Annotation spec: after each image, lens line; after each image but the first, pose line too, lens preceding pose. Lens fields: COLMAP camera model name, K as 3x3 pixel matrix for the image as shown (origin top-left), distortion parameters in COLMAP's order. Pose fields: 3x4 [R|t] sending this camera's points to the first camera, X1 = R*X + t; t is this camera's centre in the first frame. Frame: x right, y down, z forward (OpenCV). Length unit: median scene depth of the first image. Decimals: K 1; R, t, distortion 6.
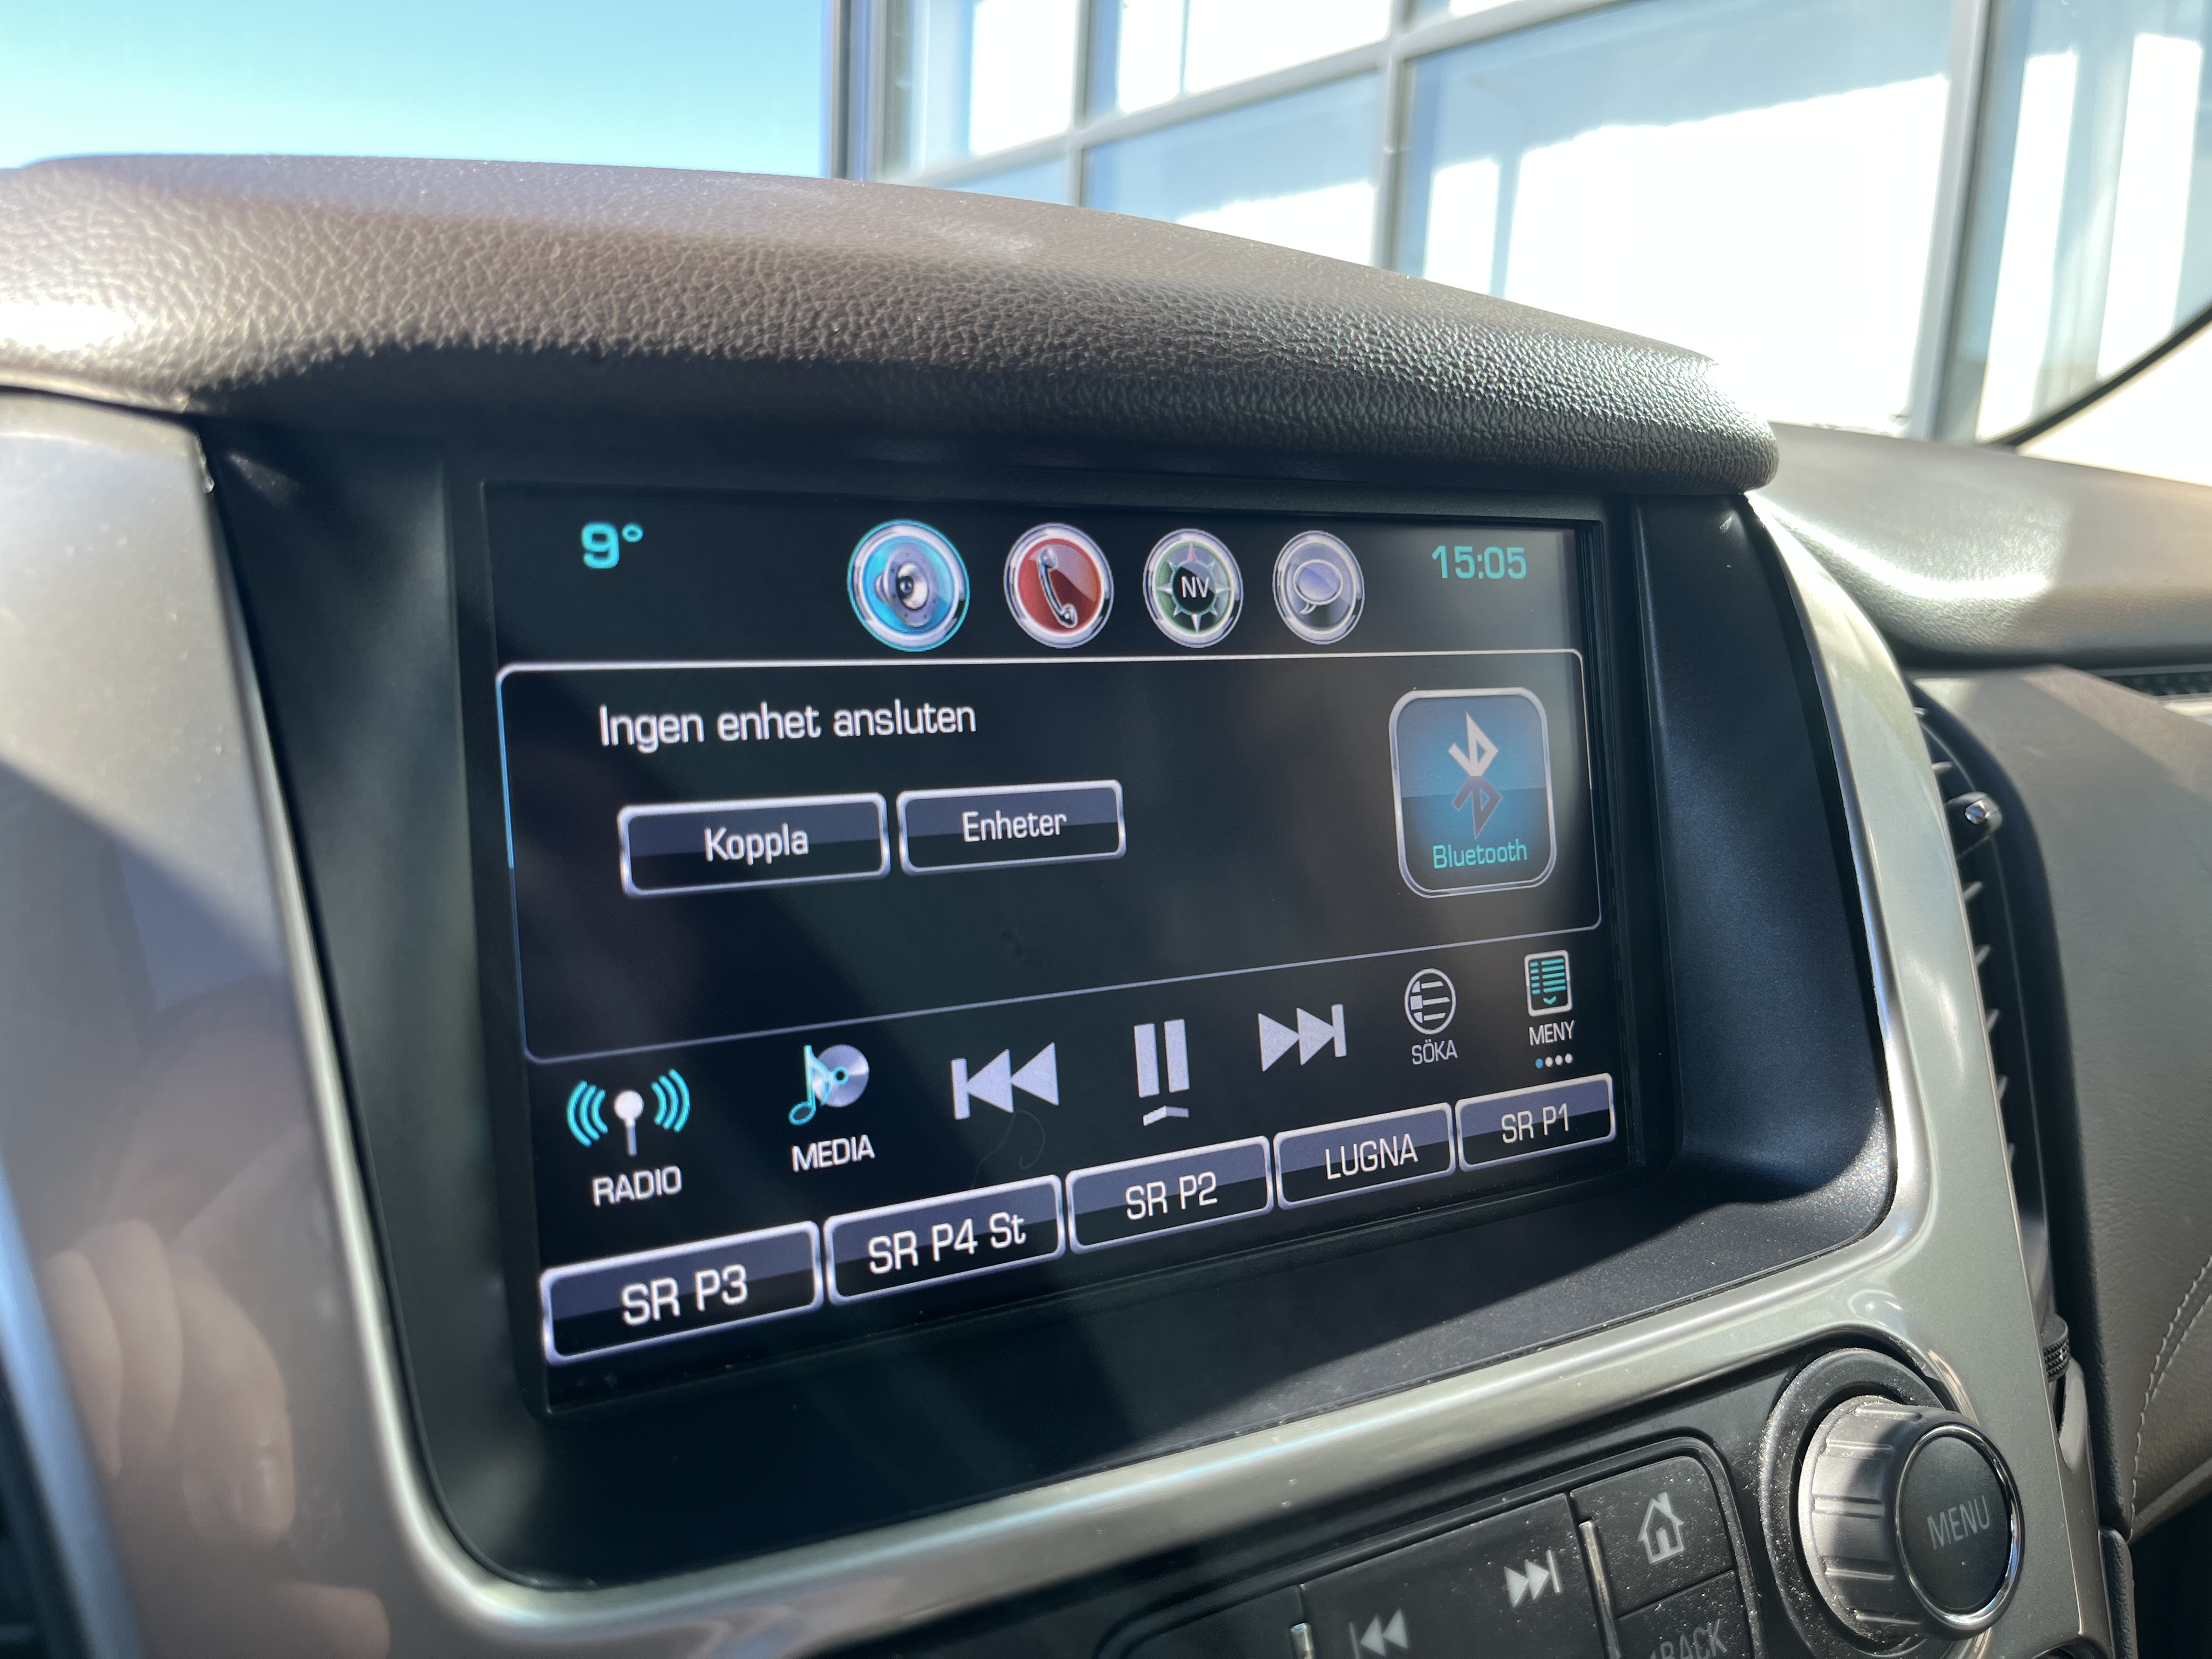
lens RADIAL K [[1686.9, 0, 1107.1], [0, 1686.9, 823.4], [0, 0, 1]] dist [0.063412, -0.086173]
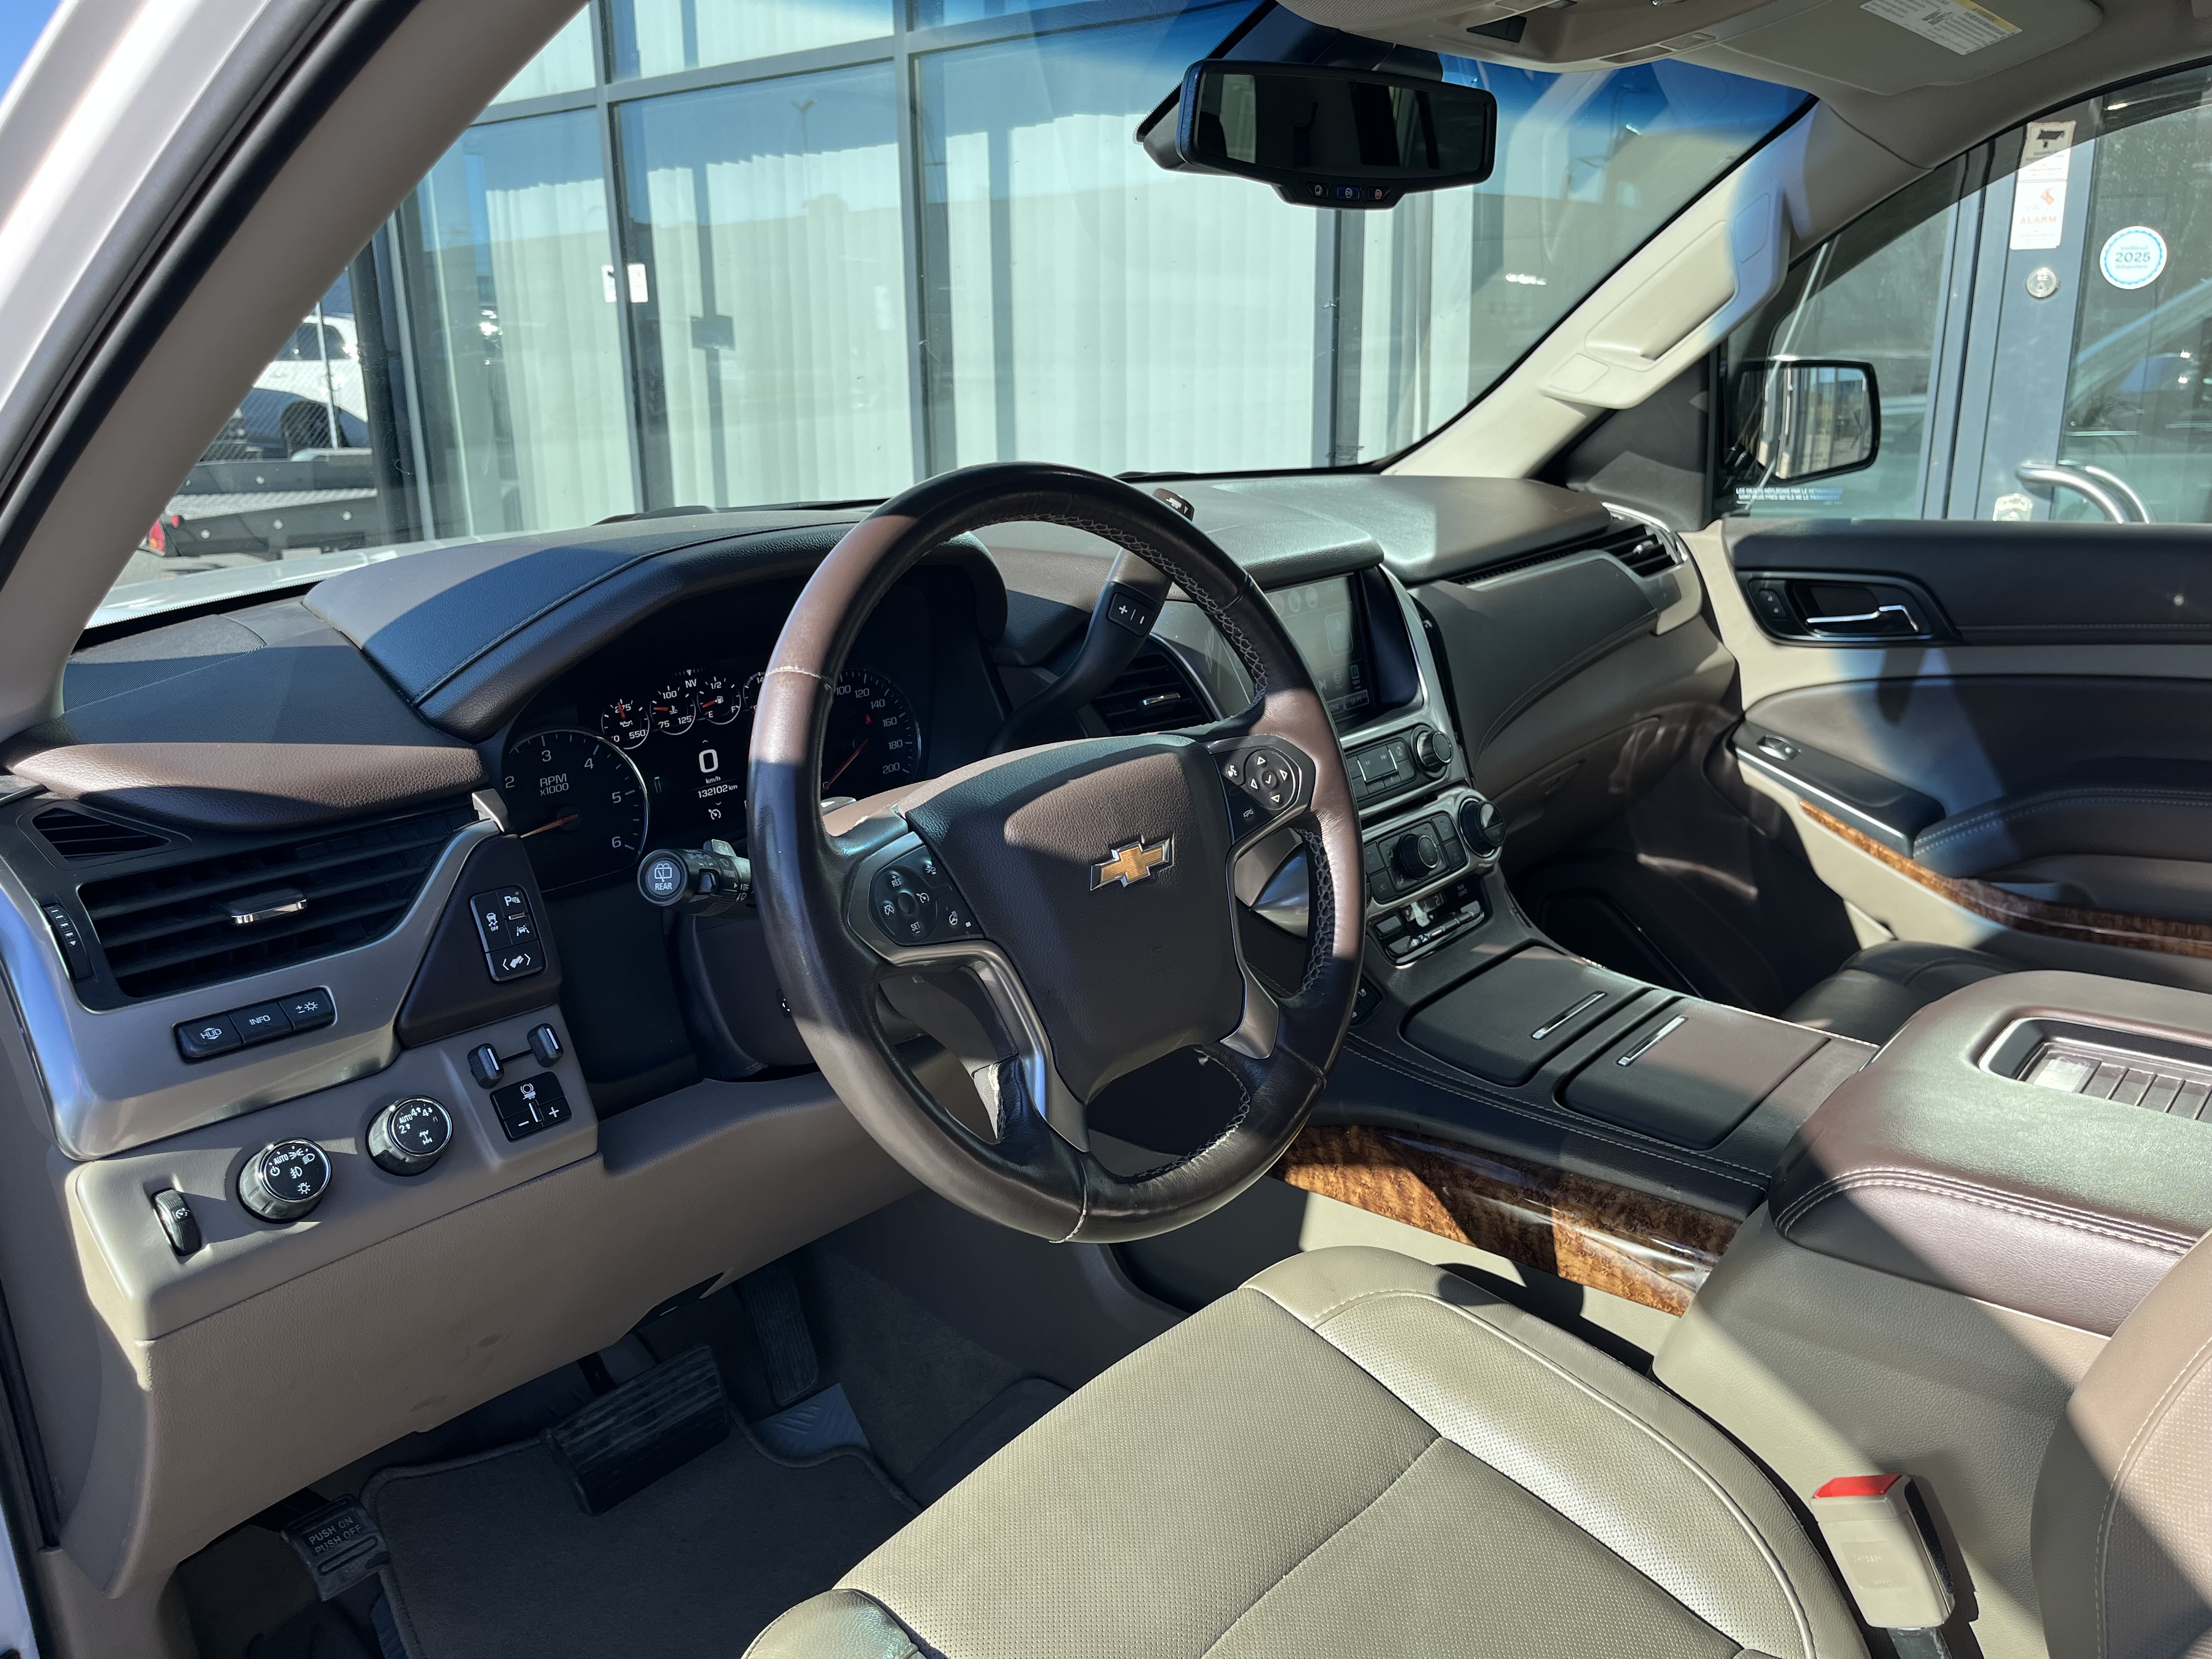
lens RADIAL K [[1686.9, 0, 1102.0], [0, 1686.9, 818.5], [0, 0, 1]] dist [0.063412, -0.086173]
pose [[0.943501, -0.155646, 0.292539, -2.315184], [0.131803, 0.986255, 0.099645, -0.079453], [-0.304028, -0.055458, 0.951048, -4.138801]]
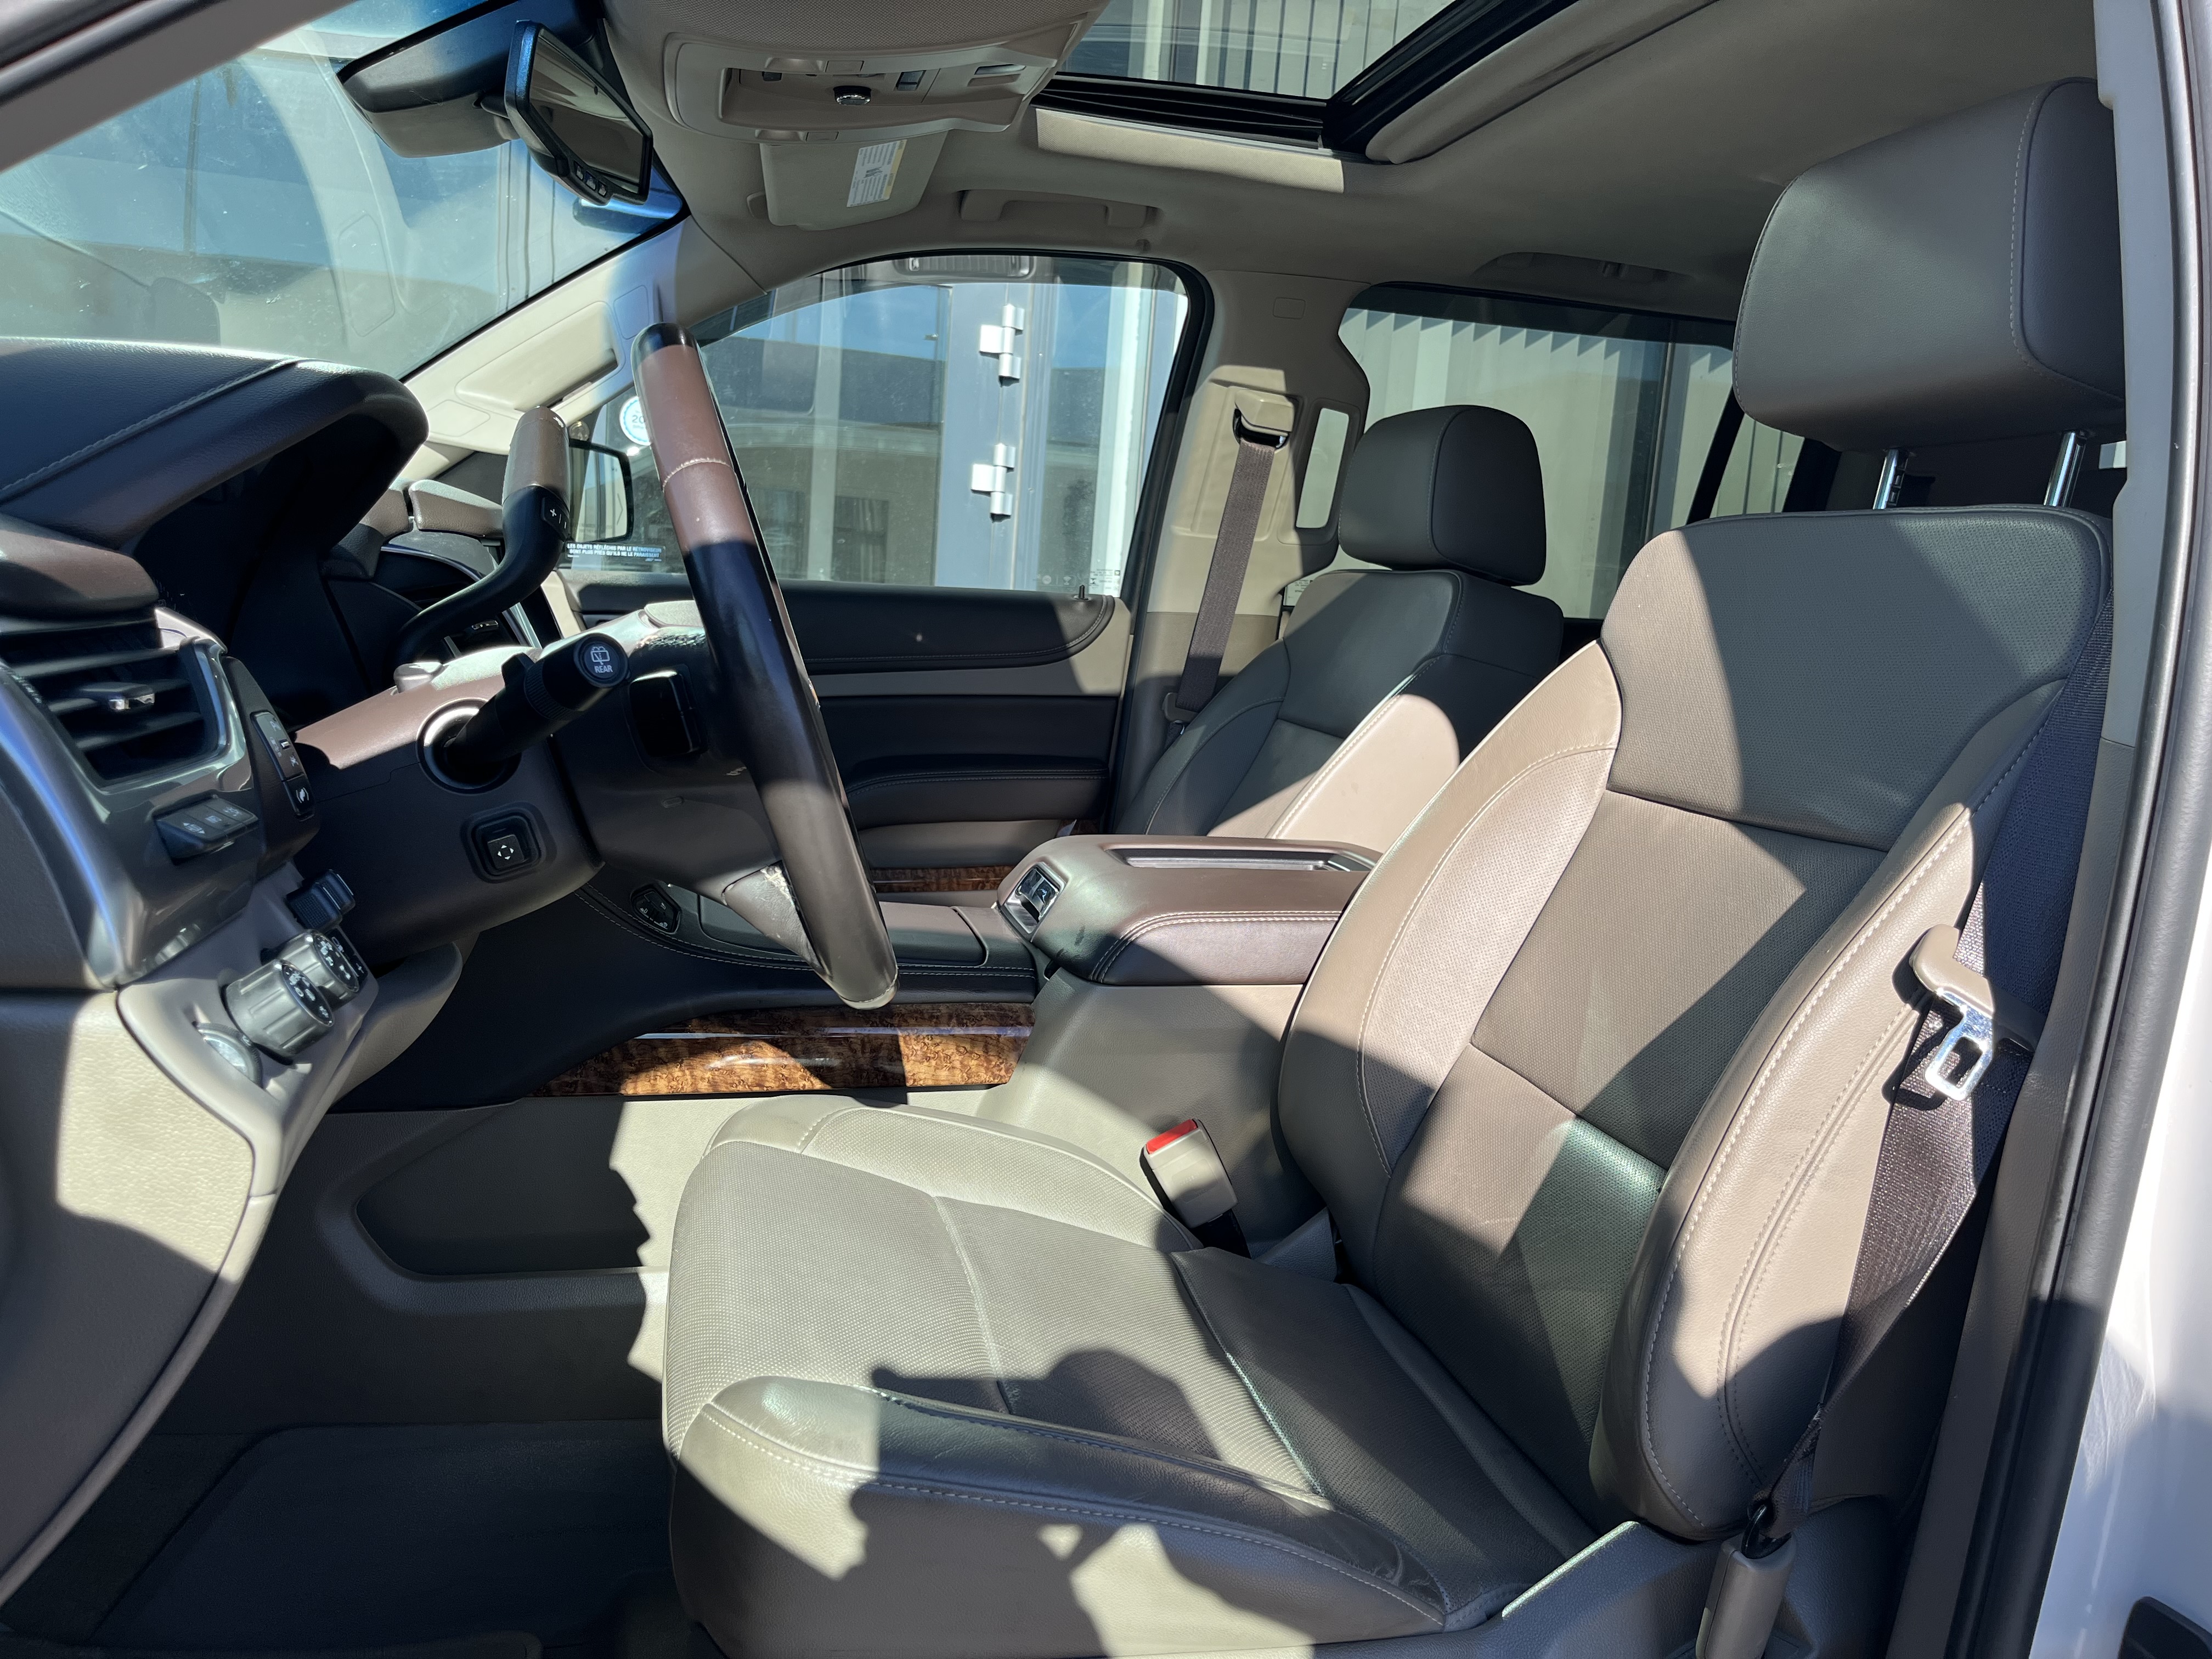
lens RADIAL K [[1686.9, 0, 1126.8], [0, 1686.9, 840.6], [0, 0, 1]] dist [0.063412, -0.086173]
pose [[0.277739, -0.170868, 0.945339, -4.996411], [0.128328, 0.981834, 0.139762, 0.259935], [-0.952047, 0.082496, 0.294621, -2.650186]]
